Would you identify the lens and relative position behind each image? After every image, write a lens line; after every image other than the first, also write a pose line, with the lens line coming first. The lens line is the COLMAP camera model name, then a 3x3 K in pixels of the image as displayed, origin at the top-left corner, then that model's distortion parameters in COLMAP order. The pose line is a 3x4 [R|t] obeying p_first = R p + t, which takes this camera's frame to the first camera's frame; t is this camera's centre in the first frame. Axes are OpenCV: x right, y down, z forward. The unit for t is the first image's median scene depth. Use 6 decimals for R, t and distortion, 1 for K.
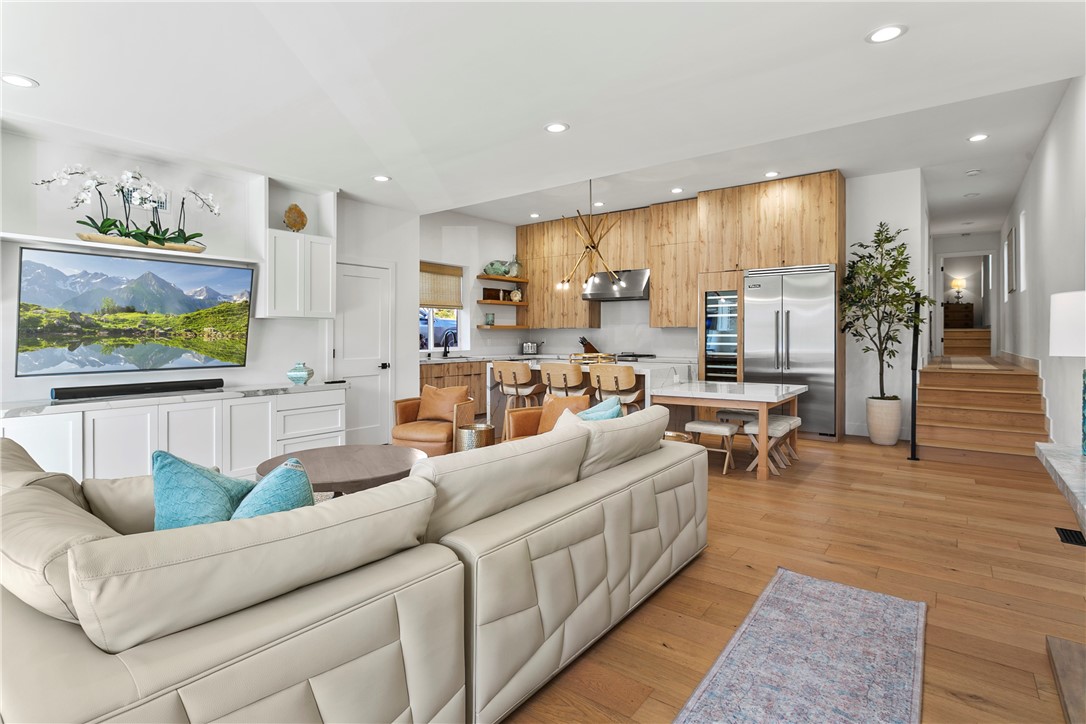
lens RADIAL K [[551.3, 0, 546.4], [0, 551.3, 338.1], [0, 0, 1]] dist [-0.009694, 0.004283]
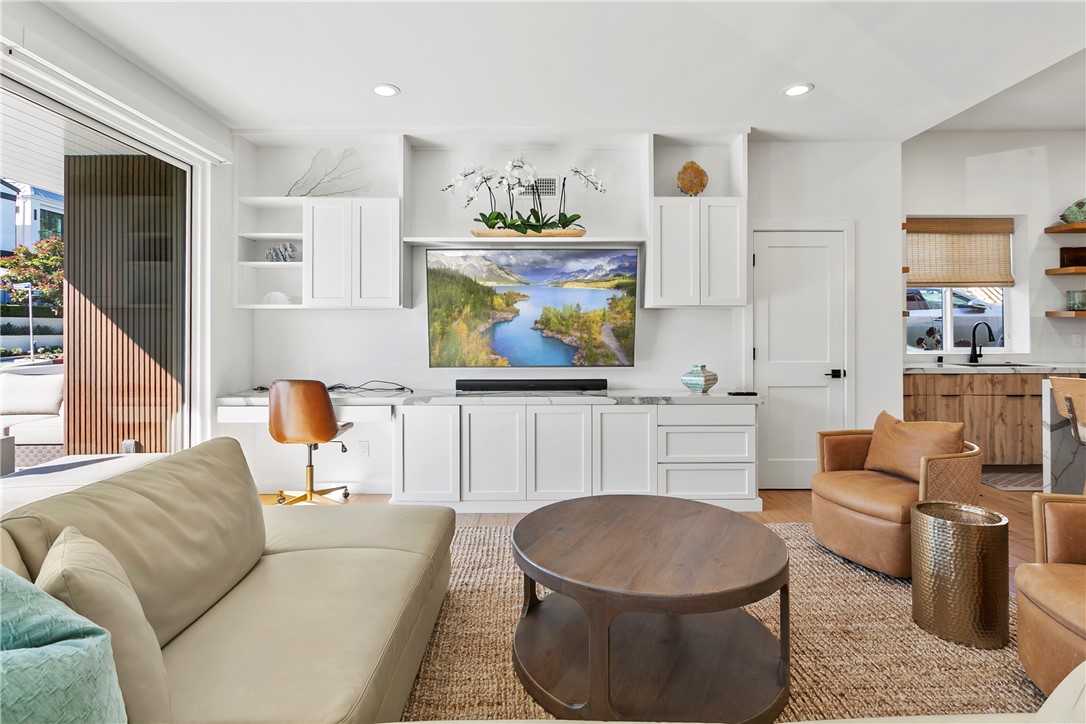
lens RADIAL K [[551.3, 0, 543.1], [0, 551.3, 325.2], [0, 0, 1]] dist [-0.009694, 0.004283]
pose [[0.596589, -0.007036, -0.802516, 0.042120], [-0.002582, 0.999940, -0.010686, -0.001777], [0.802543, 0.008448, 0.596535, 0.356795]]
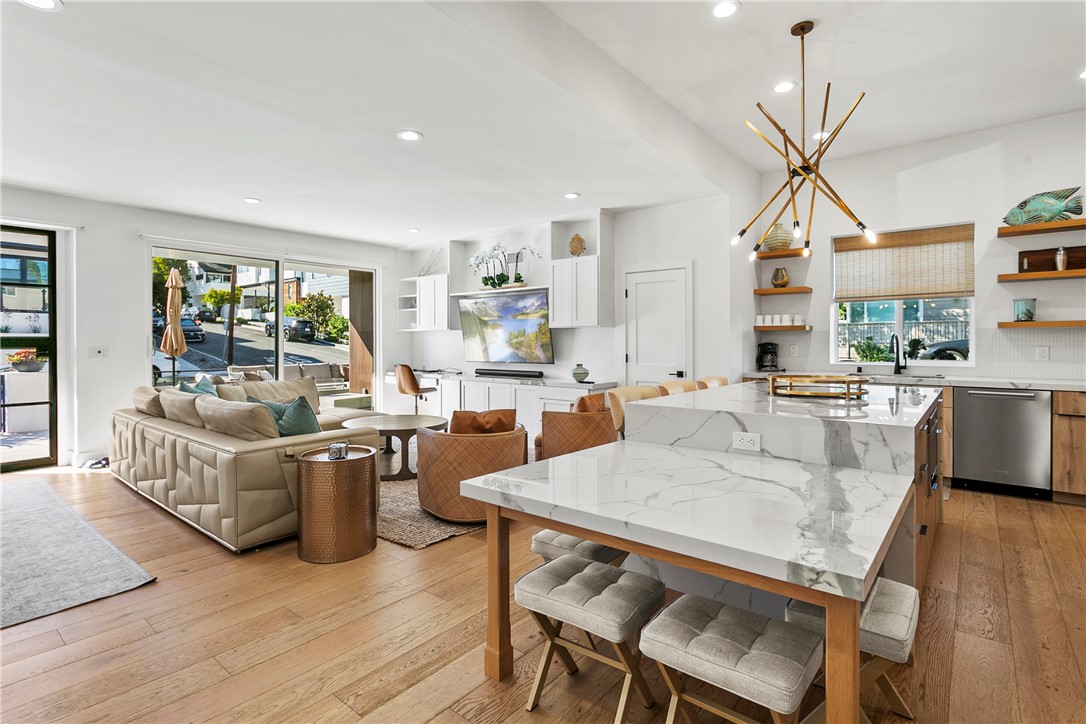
lens RADIAL K [[551.3, 0, 541.1], [0, 551.3, 344.1], [0, 0, 1]] dist [-0.009694, 0.004283]
pose [[-0.063892, 0.004083, -0.997948, 0.754653], [-0.004682, 0.999979, 0.004391, -0.003639], [0.997946, 0.004953, -0.063872, 0.974123]]
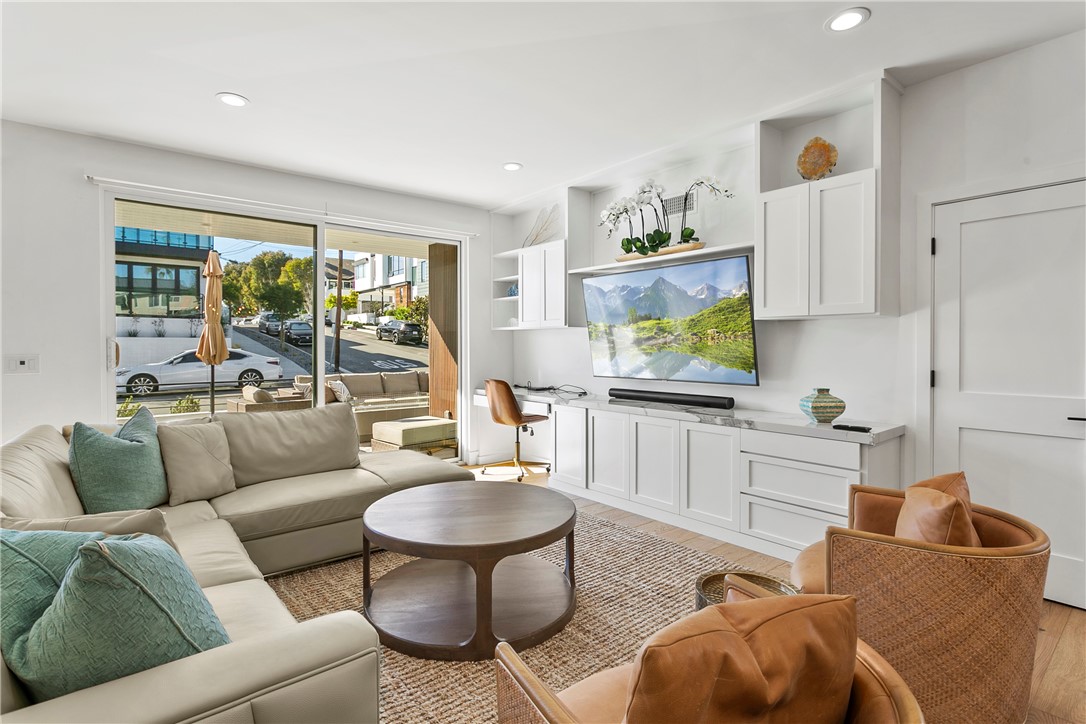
lens RADIAL K [[551.3, 0, 528.1], [0, 551.3, 351.0], [0, 0, 1]] dist [-0.009694, 0.004283]
pose [[-0.275018, 0.011036, -0.961376, 0.240362], [-0.003085, 0.999919, 0.012361, -0.004088], [0.961434, 0.006365, -0.274962, 0.833751]]
